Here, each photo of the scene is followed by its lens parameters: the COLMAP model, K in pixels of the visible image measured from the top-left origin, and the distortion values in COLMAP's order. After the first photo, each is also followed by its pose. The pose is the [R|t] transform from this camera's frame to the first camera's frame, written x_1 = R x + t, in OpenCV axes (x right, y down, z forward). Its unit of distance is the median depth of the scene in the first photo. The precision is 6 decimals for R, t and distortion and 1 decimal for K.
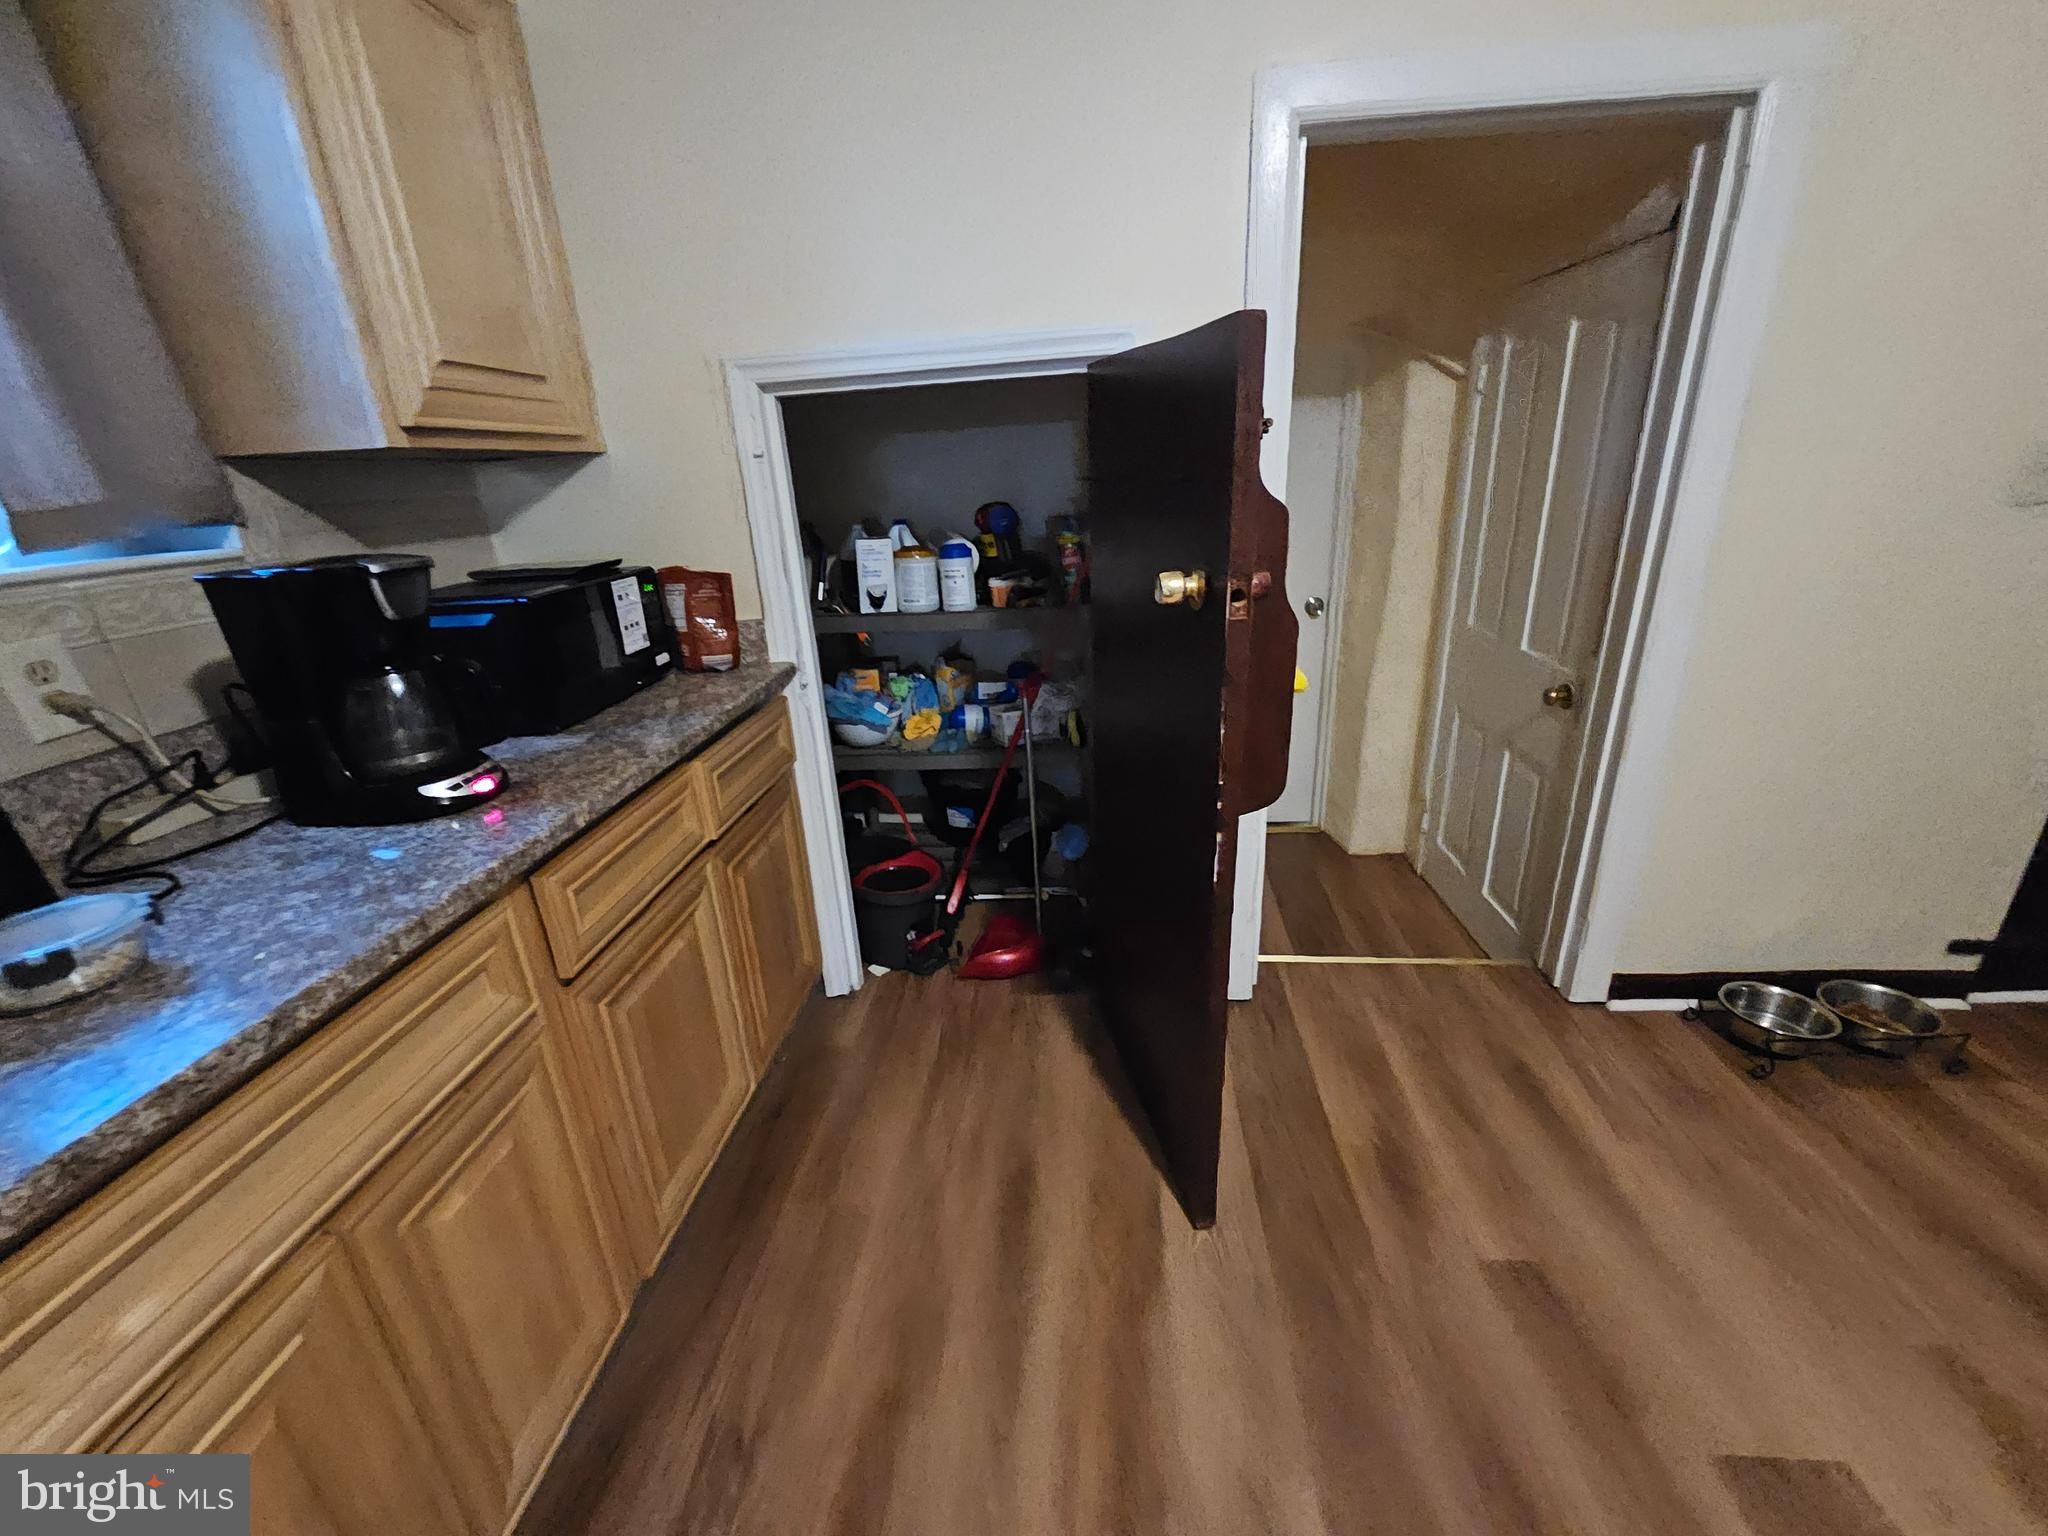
lens RADIAL K [[839.0, 0, 1023.3], [0, 839.0, 778.5], [0, 0, 1]] dist [-0.001079, 0.000738]
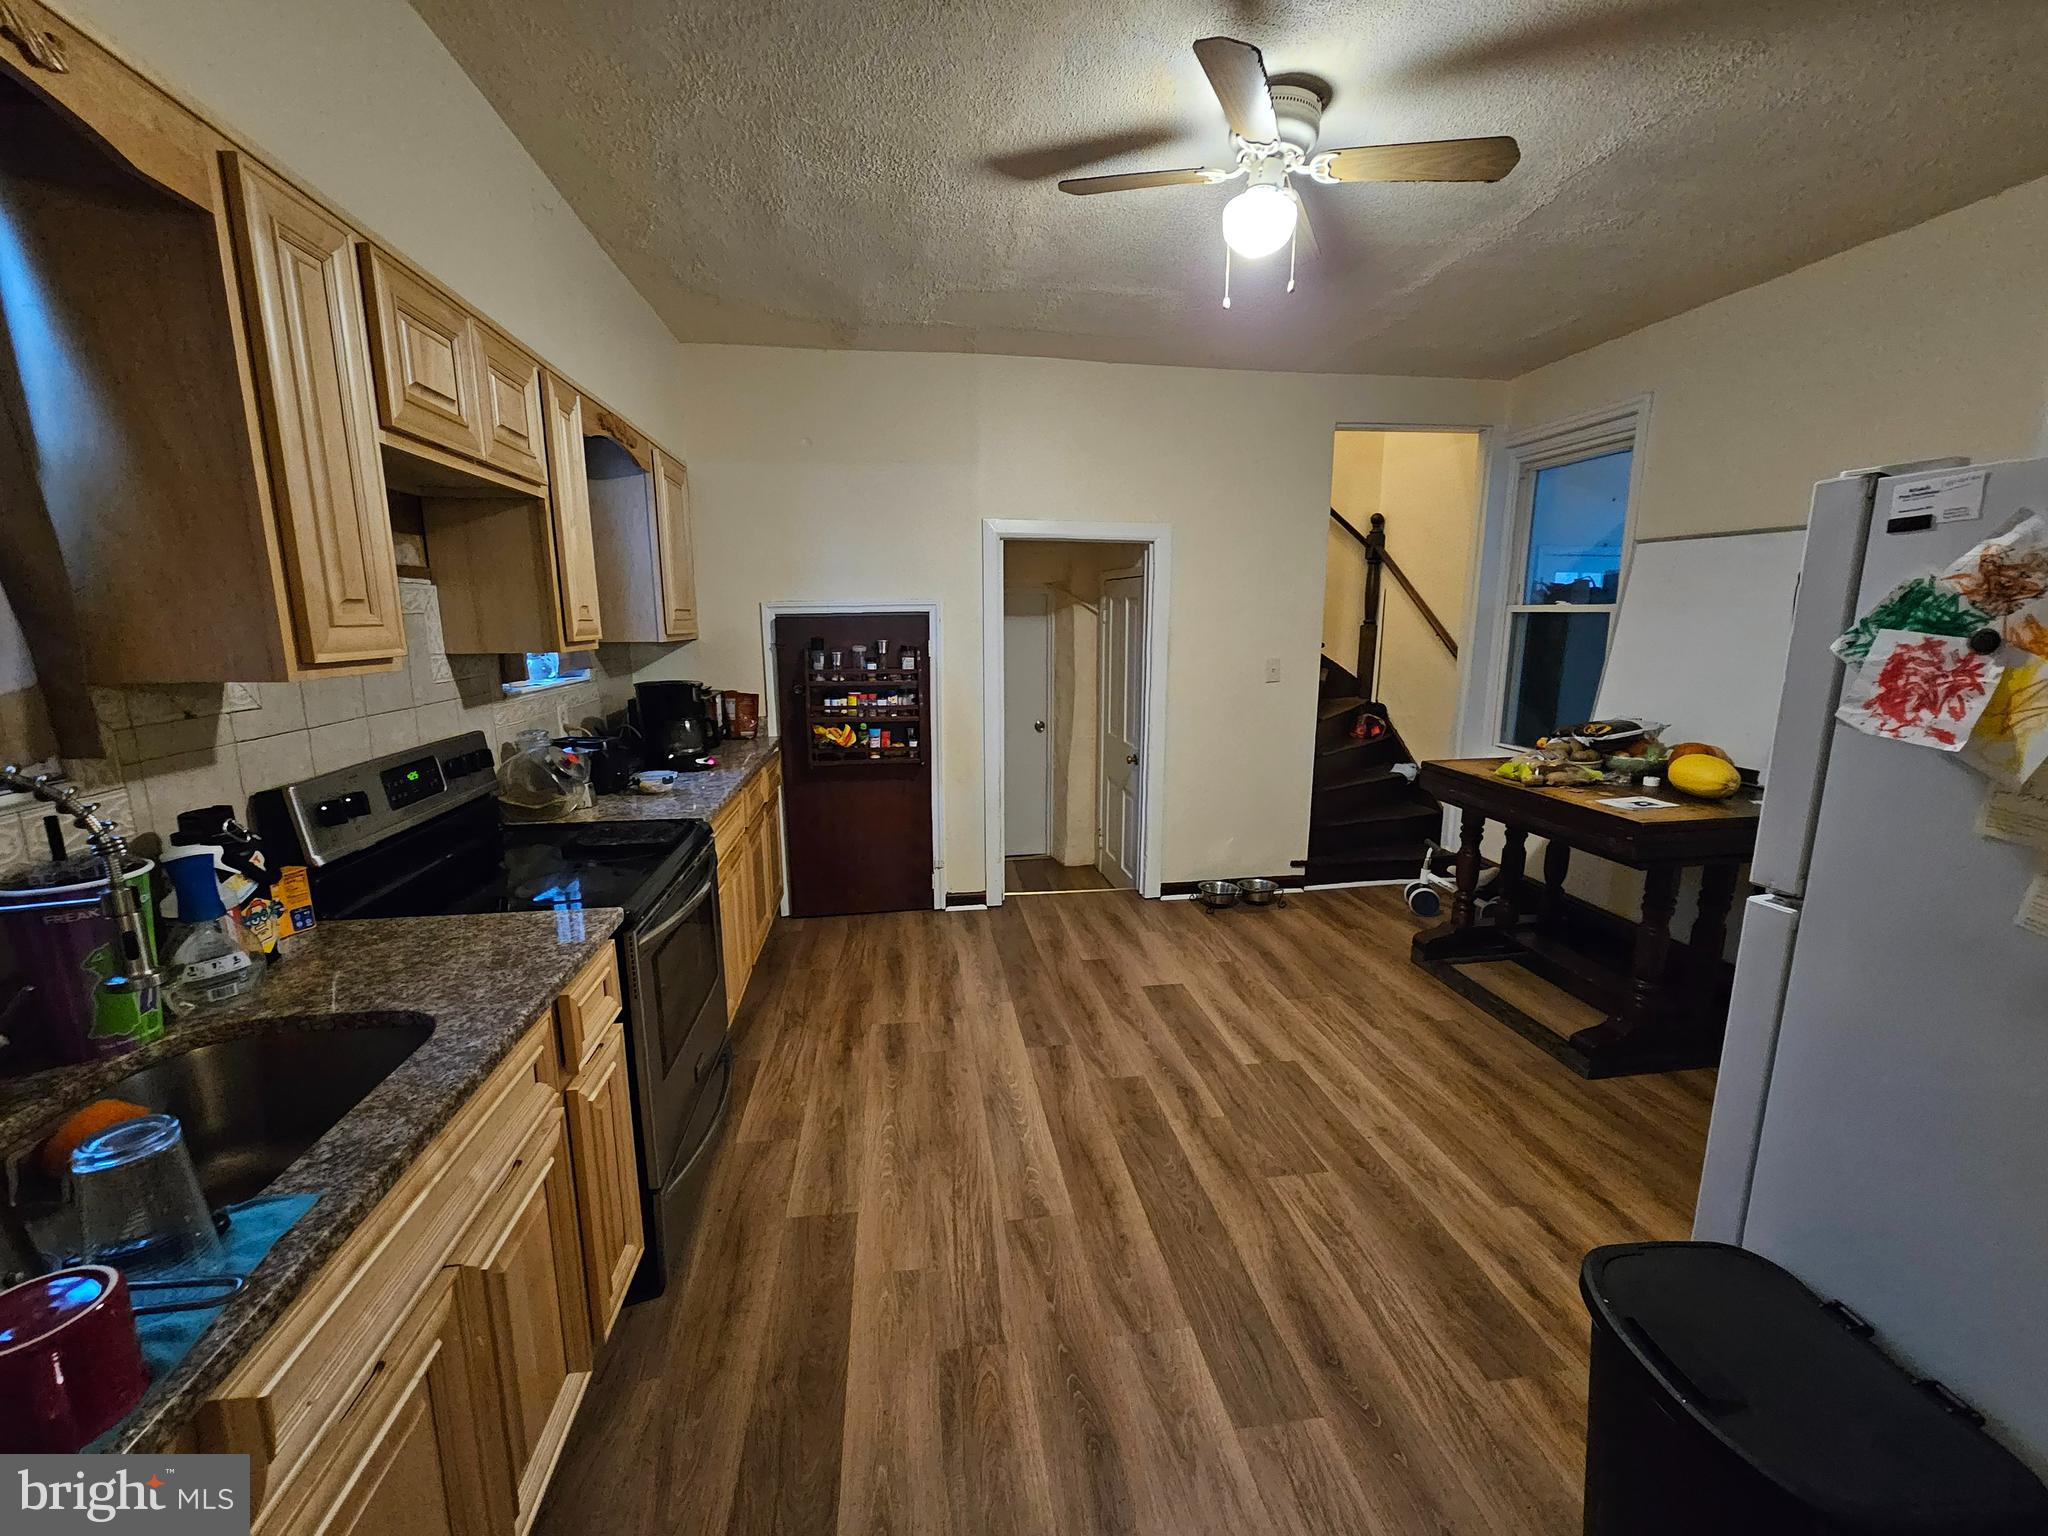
lens RADIAL K [[839.0, 0, 1024.3], [0, 839.0, 773.3], [0, 0, 1]] dist [-0.001079, 0.000738]
pose [[0.971698, 0.004452, 0.236186, -0.187263], [0.038045, 0.983821, -0.175068, 0.367502], [-0.233145, 0.179099, 0.955807, -1.220003]]
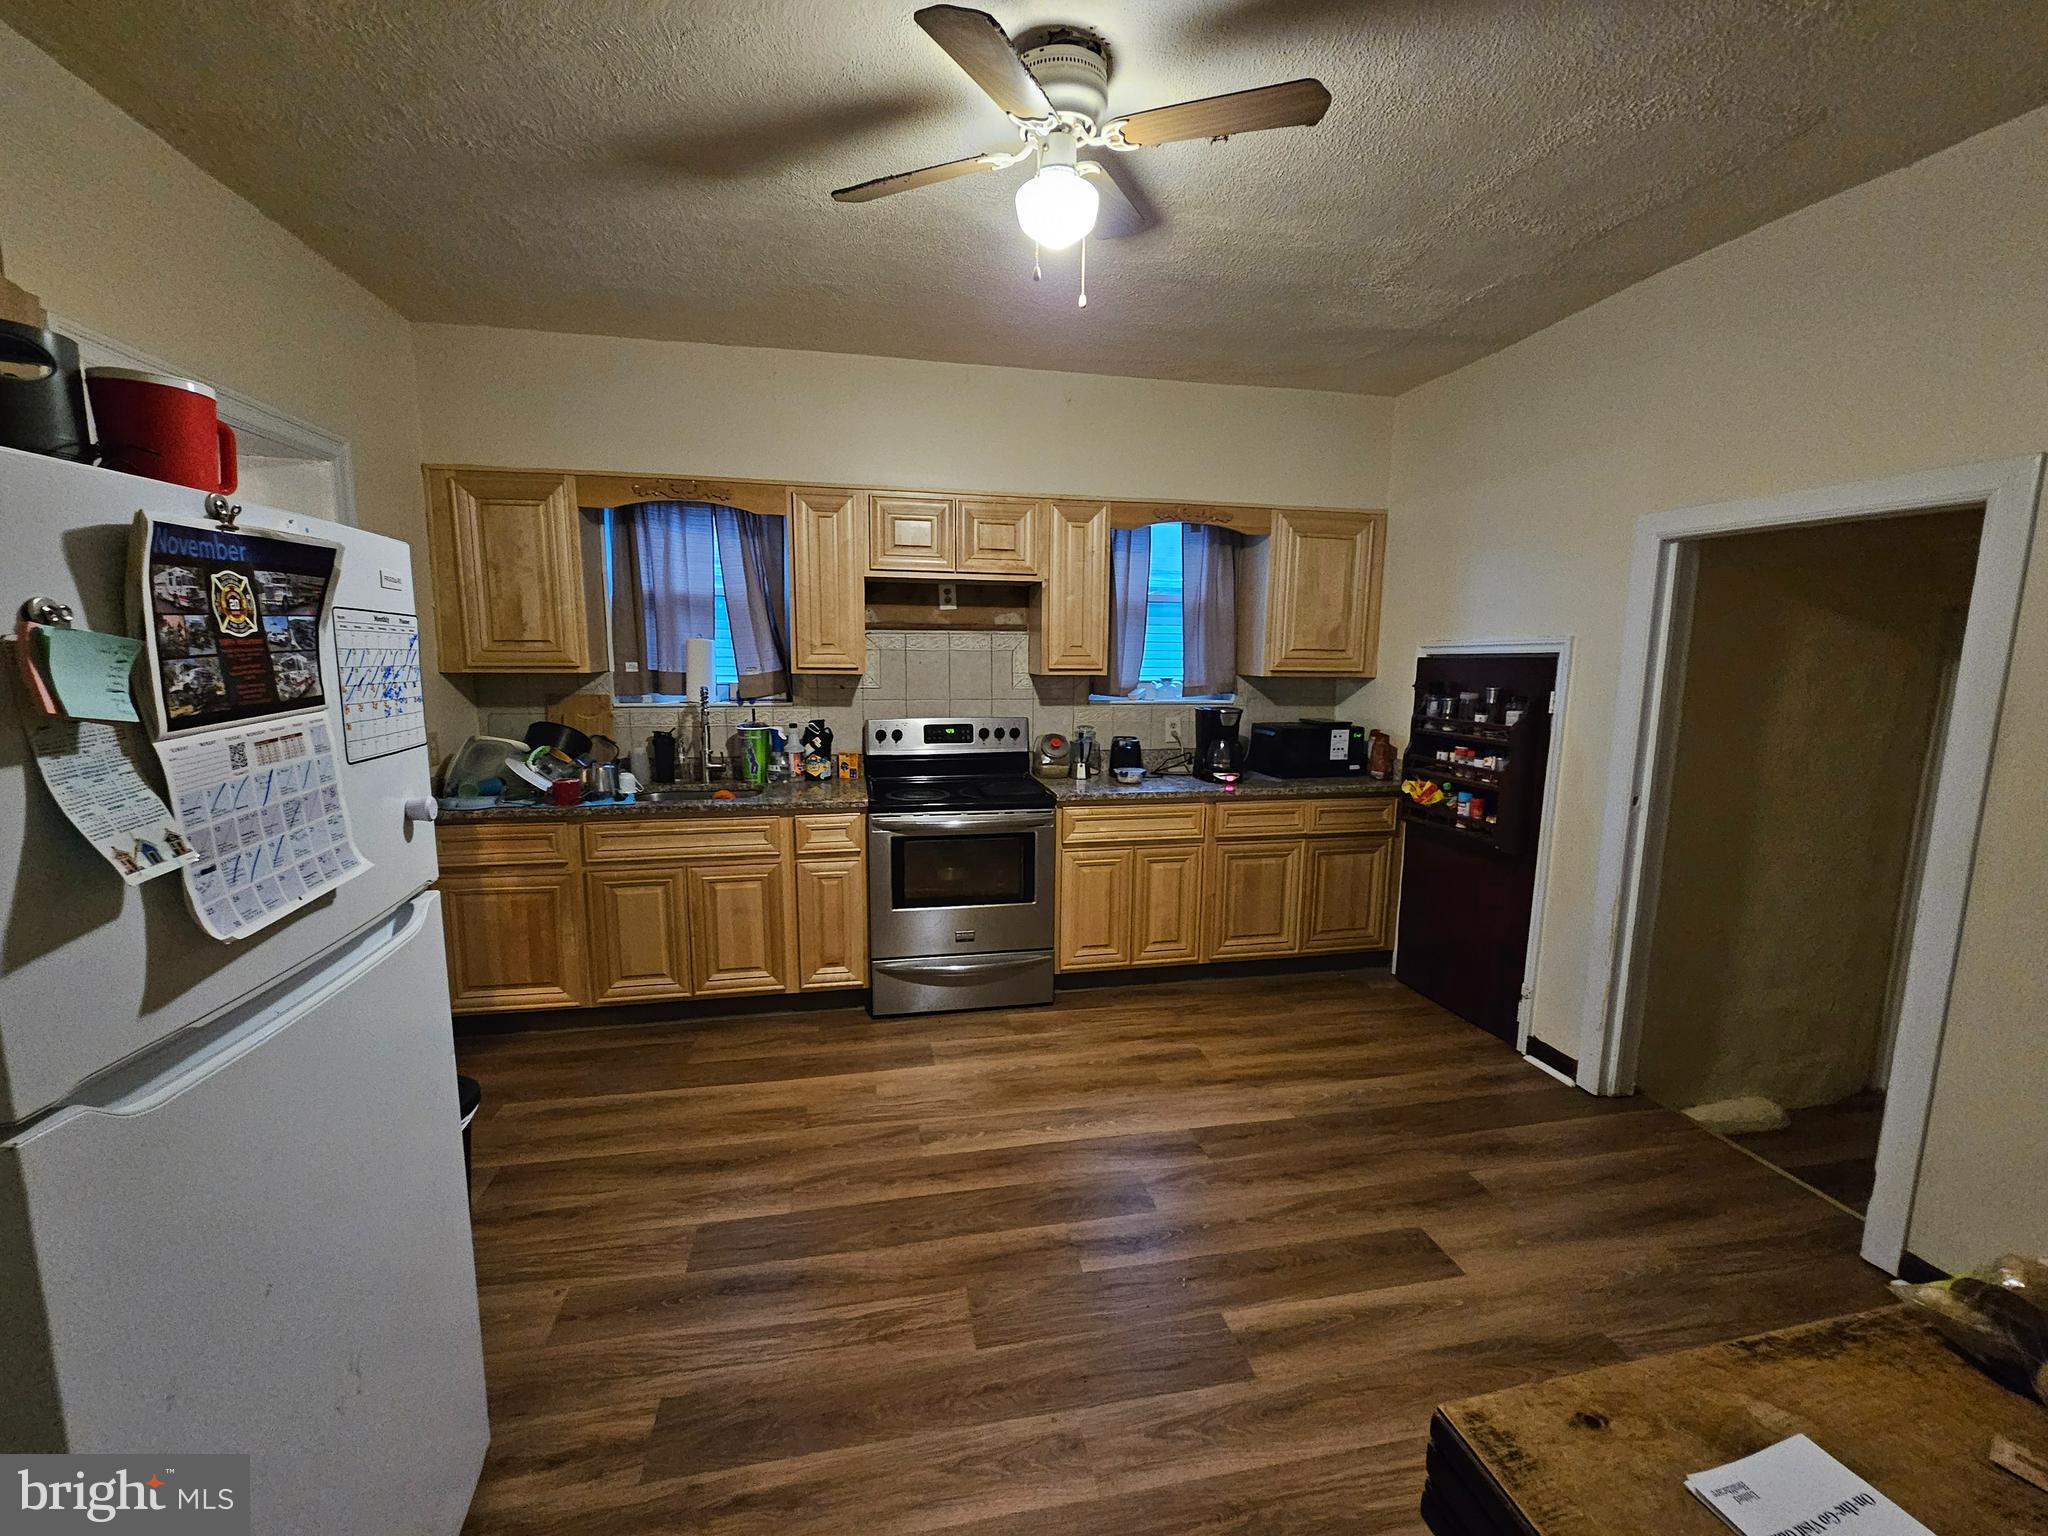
lens RADIAL K [[839.0, 0, 1028.6], [0, 839.0, 772.3], [0, 0, 1]] dist [-0.001079, 0.000738]
pose [[0.285324, 0.192986, -0.938801, 1.406614], [-0.360051, 0.929356, 0.081616, -0.000072], [0.888231, 0.314729, 0.334652, -0.505235]]
